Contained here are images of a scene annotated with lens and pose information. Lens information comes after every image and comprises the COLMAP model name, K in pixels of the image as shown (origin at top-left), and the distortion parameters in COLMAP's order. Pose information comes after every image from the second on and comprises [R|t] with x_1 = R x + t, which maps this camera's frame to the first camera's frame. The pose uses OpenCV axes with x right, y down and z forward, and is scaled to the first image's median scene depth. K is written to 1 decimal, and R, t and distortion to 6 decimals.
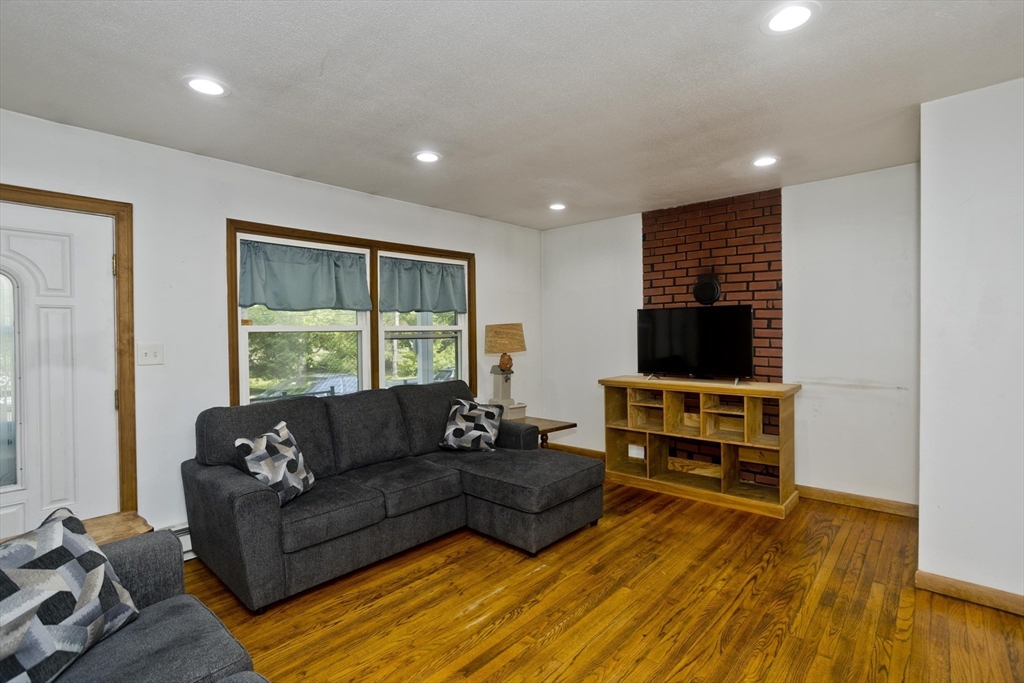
lens RADIAL K [[489.9, 0, 510.1], [0, 489.9, 334.4], [0, 0, 1]] dist [-0.040562, 0.017354]
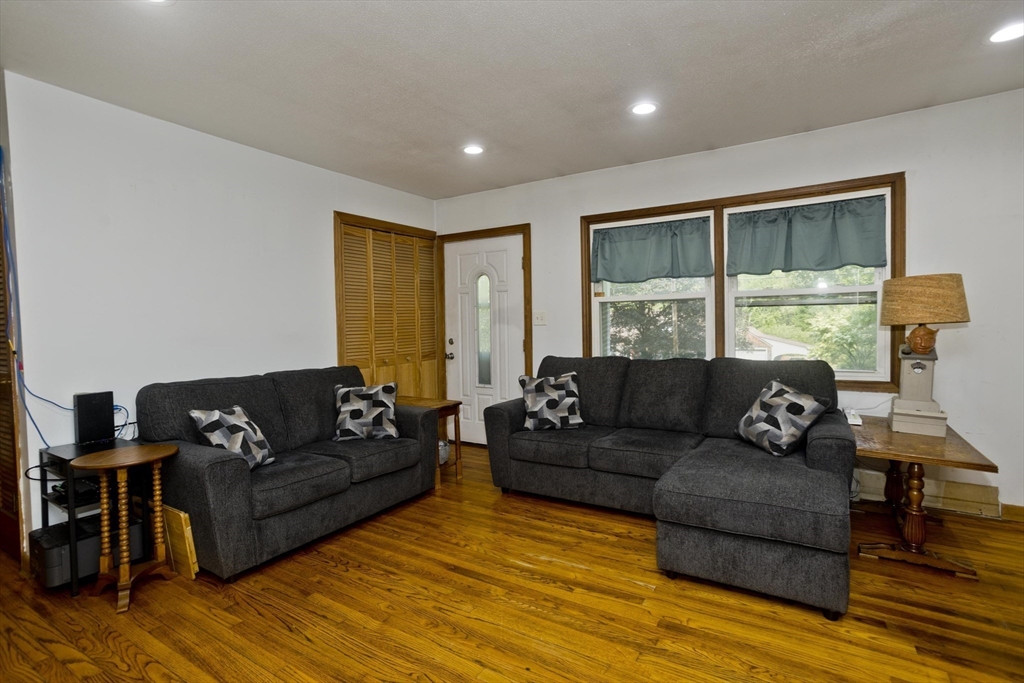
lens RADIAL K [[489.9, 0, 516.6], [0, 489.9, 335.6], [0, 0, 1]] dist [-0.040562, 0.017354]
pose [[0.182297, 0.034160, -0.982650, 0.597764], [0.009042, 0.999296, 0.036417, 0.029506], [0.983202, -0.015523, 0.181860, 0.491250]]
